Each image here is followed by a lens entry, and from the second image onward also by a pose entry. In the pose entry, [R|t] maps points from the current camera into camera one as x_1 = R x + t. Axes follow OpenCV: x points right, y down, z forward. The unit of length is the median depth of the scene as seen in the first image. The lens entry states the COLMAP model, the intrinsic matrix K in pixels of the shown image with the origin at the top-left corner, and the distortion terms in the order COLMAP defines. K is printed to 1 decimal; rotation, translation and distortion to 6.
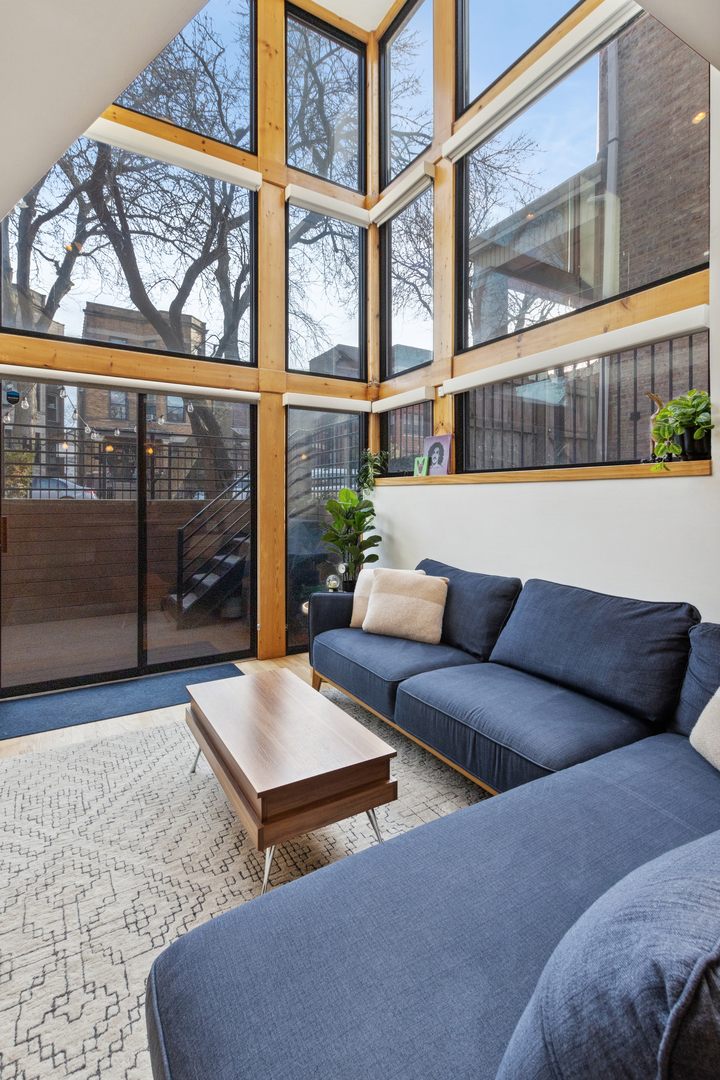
lens RADIAL K [[499.5, 0, 362.3], [0, 499.5, 499.9], [0, 0, 1]] dist [0.008793, -0.004541]
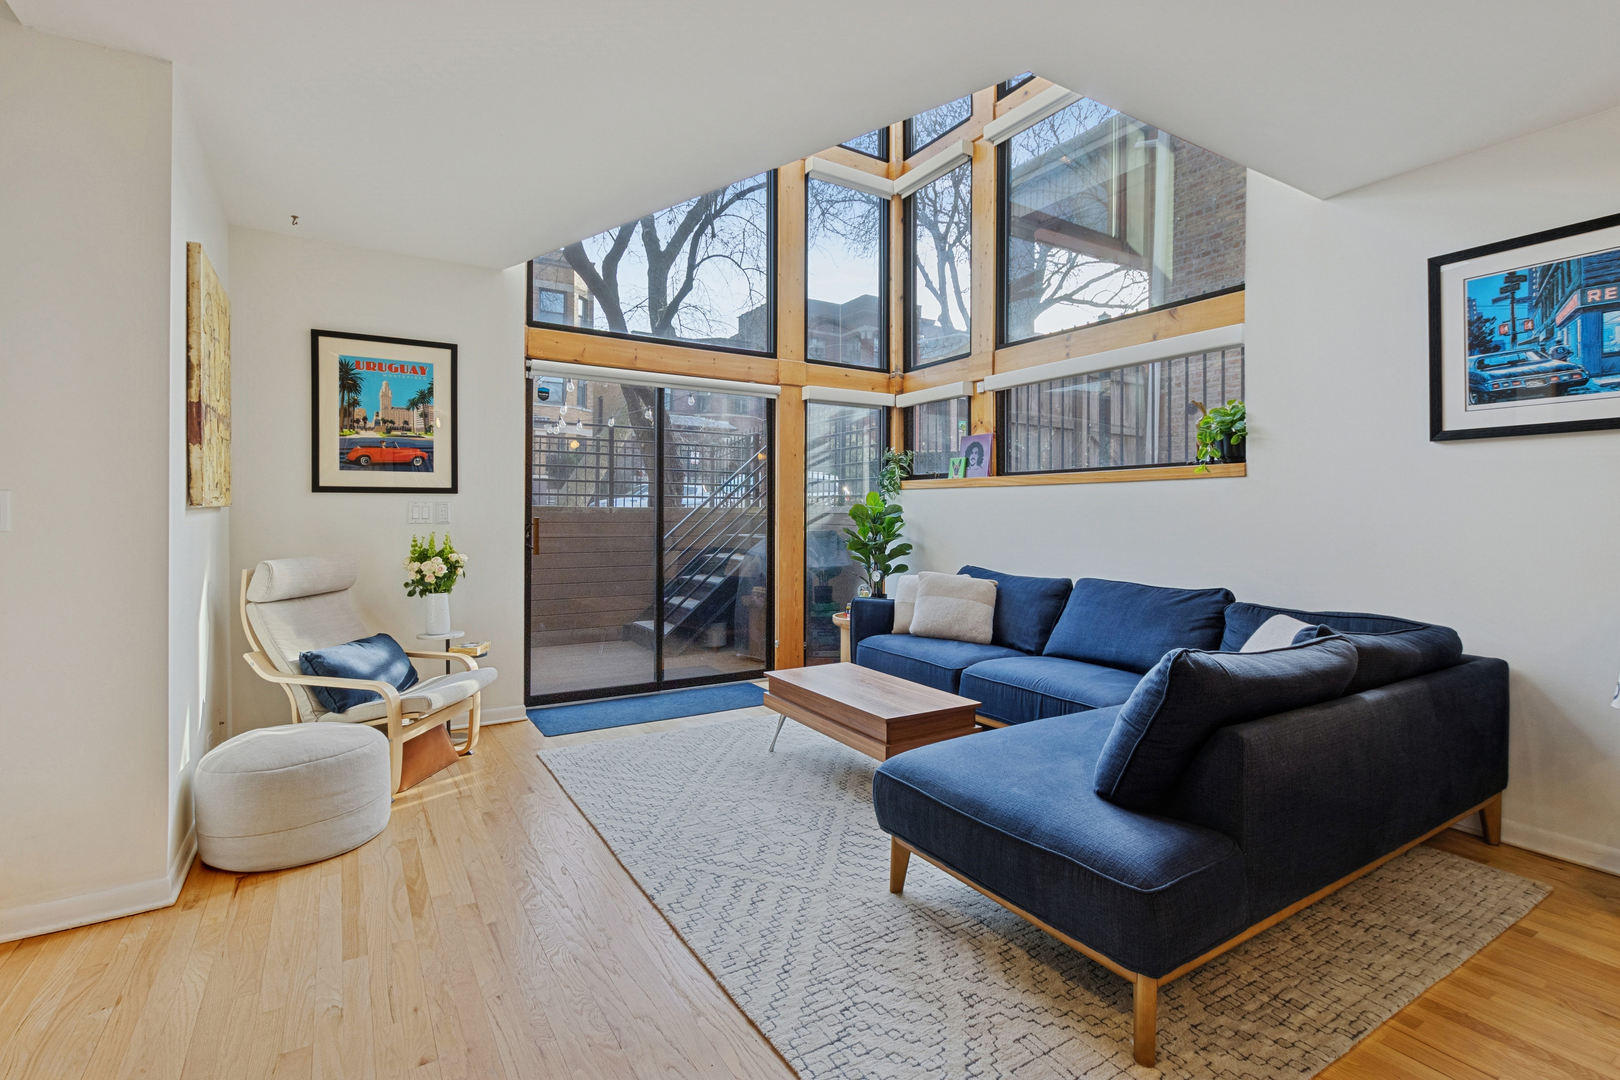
lens RADIAL K [[749.2, 0, 814.3], [0, 749.2, 511.3], [0, 0, 1]] dist [0.008793, -0.004541]
pose [[0.999795, 0.003744, 0.019923, -0.176606], [-0.003555, 0.999948, -0.009520, 0.028139], [-0.019957, 0.009447, 0.999756, -0.383410]]
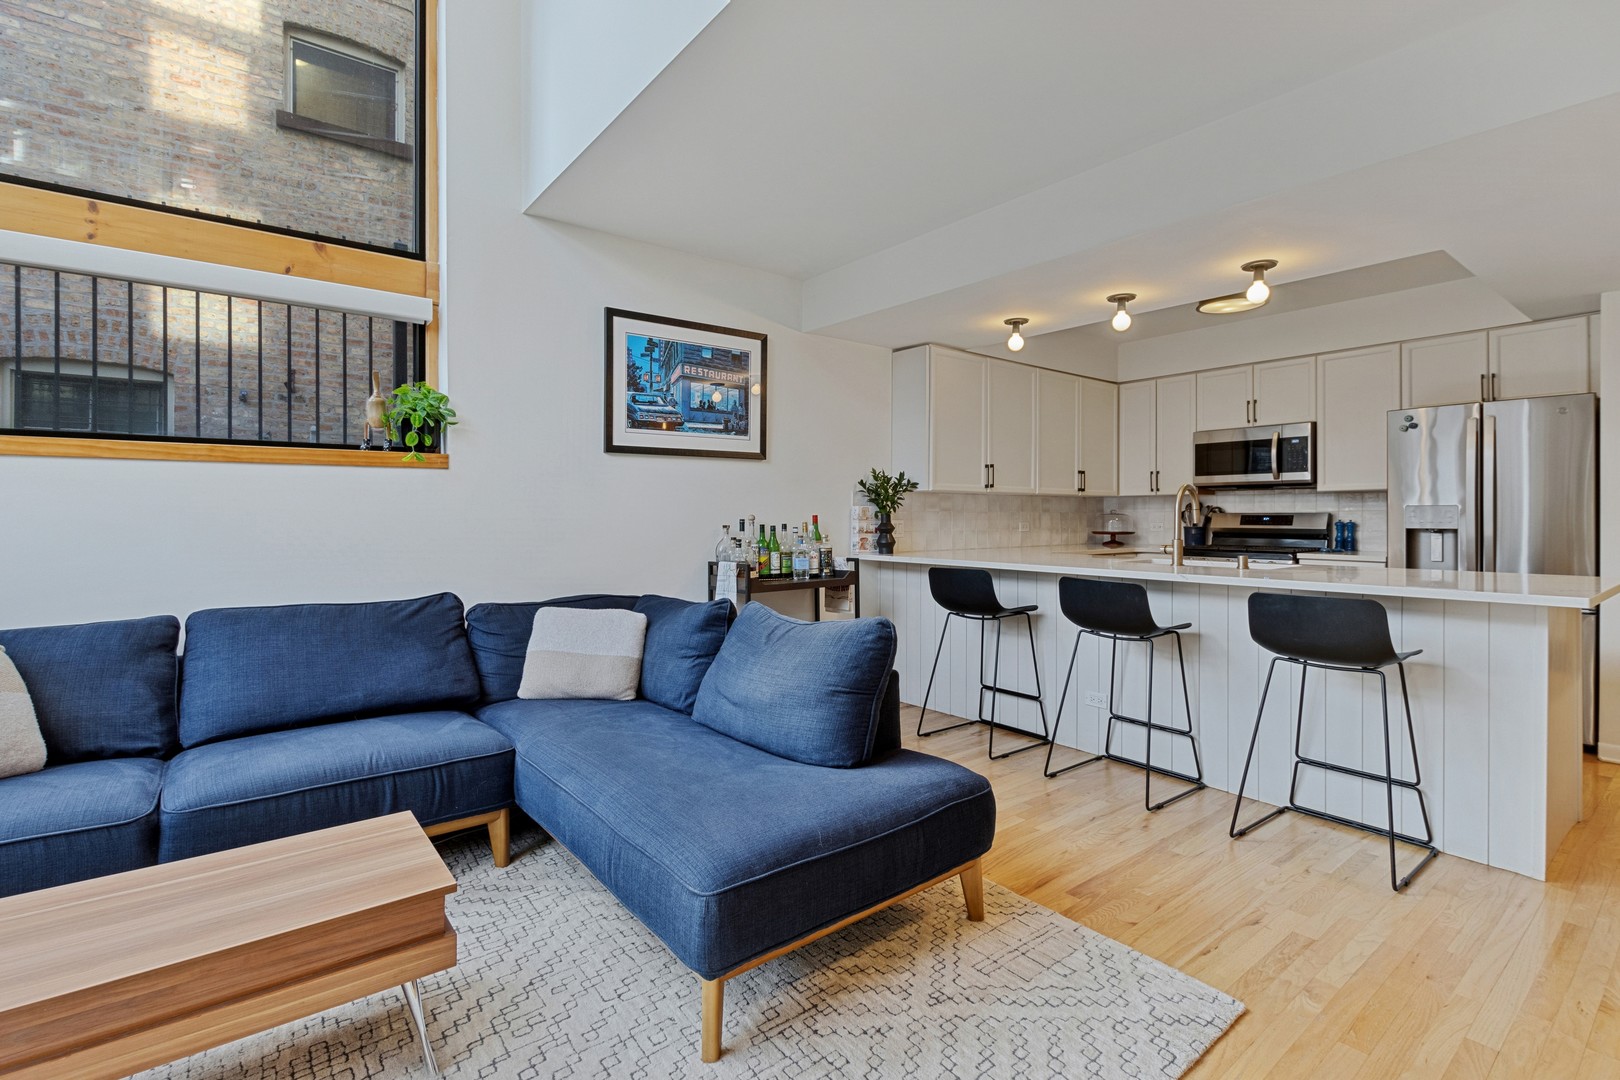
lens RADIAL K [[749.2, 0, 807.4], [0, 749.2, 516.7], [0, 0, 1]] dist [0.008793, -0.004541]
pose [[-0.126470, -0.006056, 0.991952, -0.539074], [0.006680, 0.999953, 0.006957, 0.025341], [-0.991948, 0.007506, -0.126423, 0.260727]]
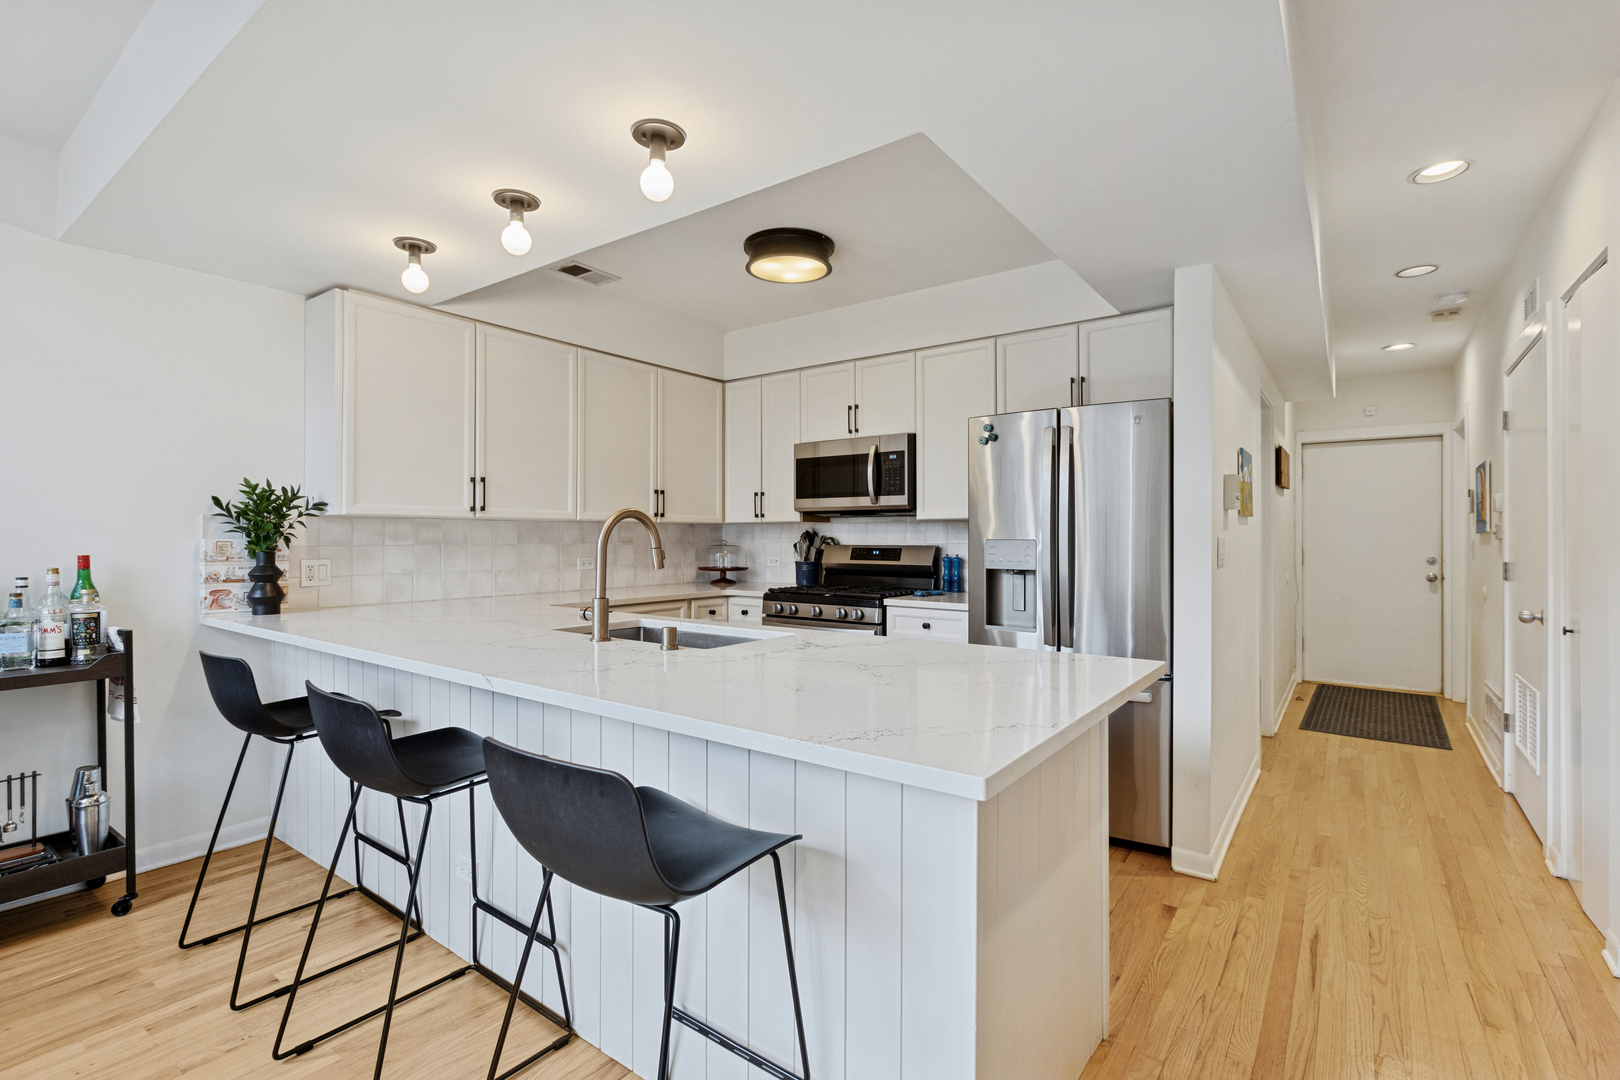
lens RADIAL K [[749.2, 0, 809.0], [0, 749.2, 531.9], [0, 0, 1]] dist [0.008793, -0.004541]
pose [[-0.382492, 0.001606, 0.923958, -0.251763], [0.003921, 0.999992, -0.000115, 0.012198], [-0.923951, 0.003578, -0.382495, -0.268861]]
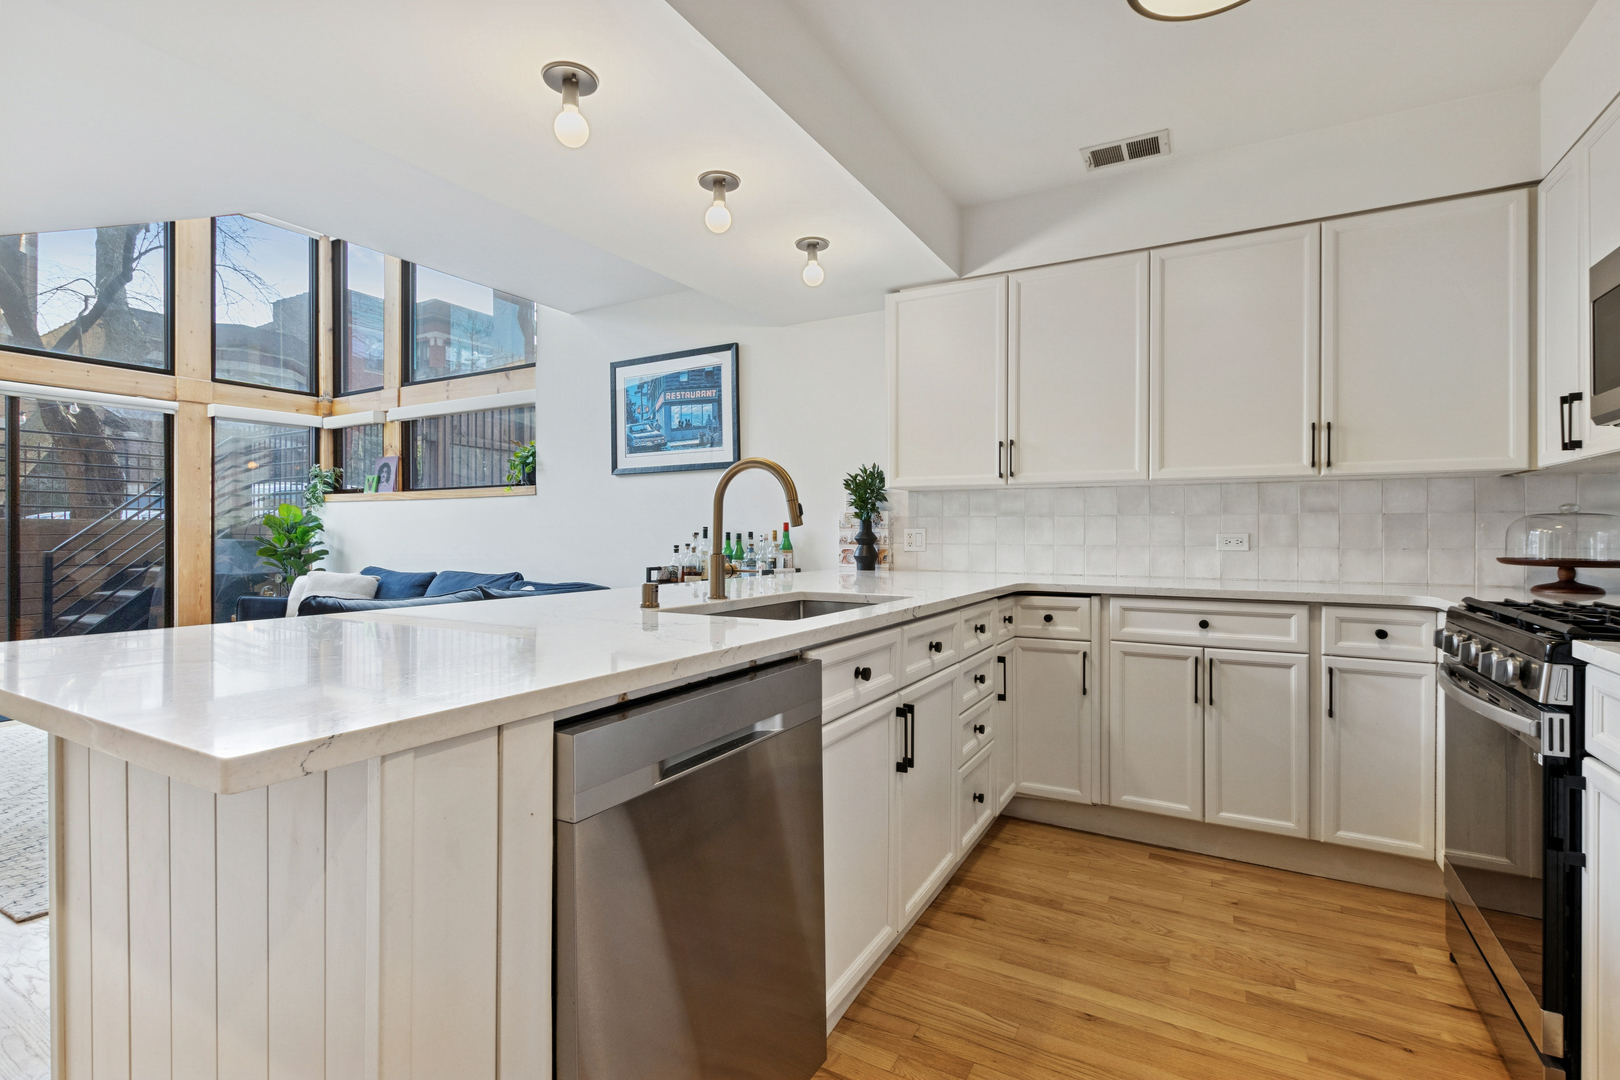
lens RADIAL K [[749.2, 0, 812.0], [0, 749.2, 528.7], [0, 0, 1]] dist [0.008793, -0.004541]
pose [[0.871776, 0.000902, 0.489903, 0.157623], [0.004836, 0.999934, -0.010446, 0.052418], [-0.489880, 0.011476, 0.871714, -0.898169]]
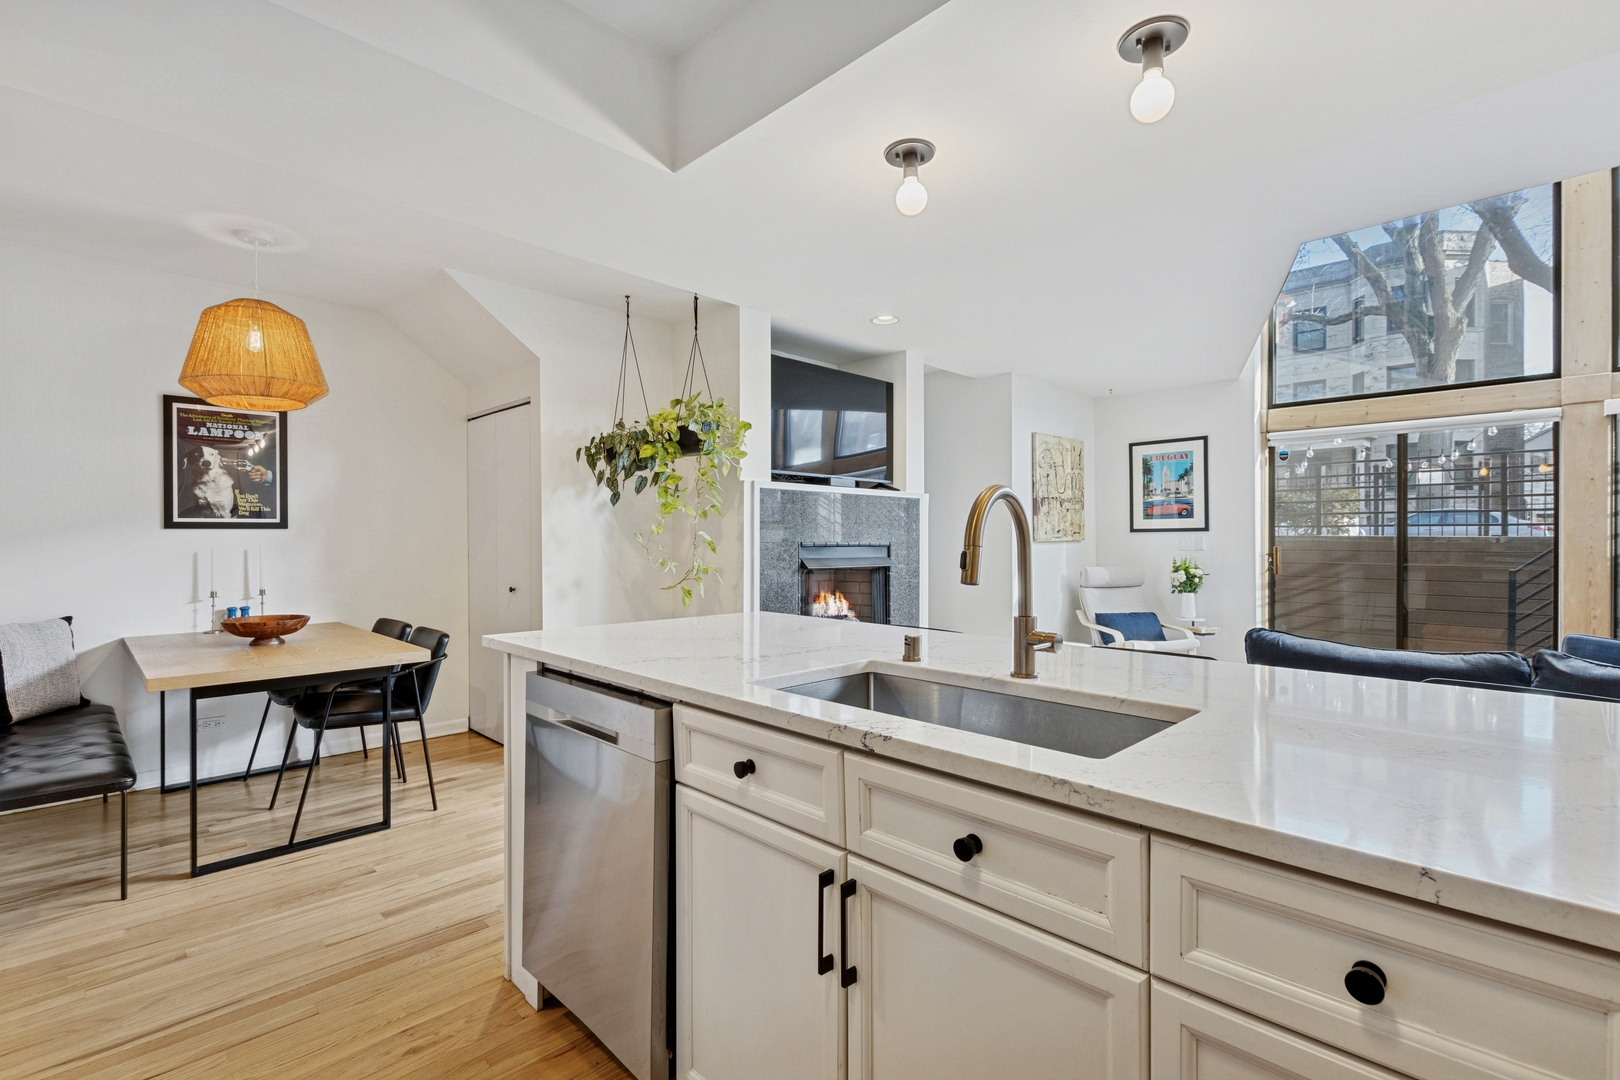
lens RADIAL K [[749.2, 0, 802.8], [0, 749.2, 542.2], [0, 0, 1]] dist [0.008793, -0.004541]
pose [[0.230801, 0.002940, -0.972996, 0.775500], [-0.005530, 0.999983, 0.001710, 0.020770], [0.972985, 0.004986, 0.230814, -0.569595]]
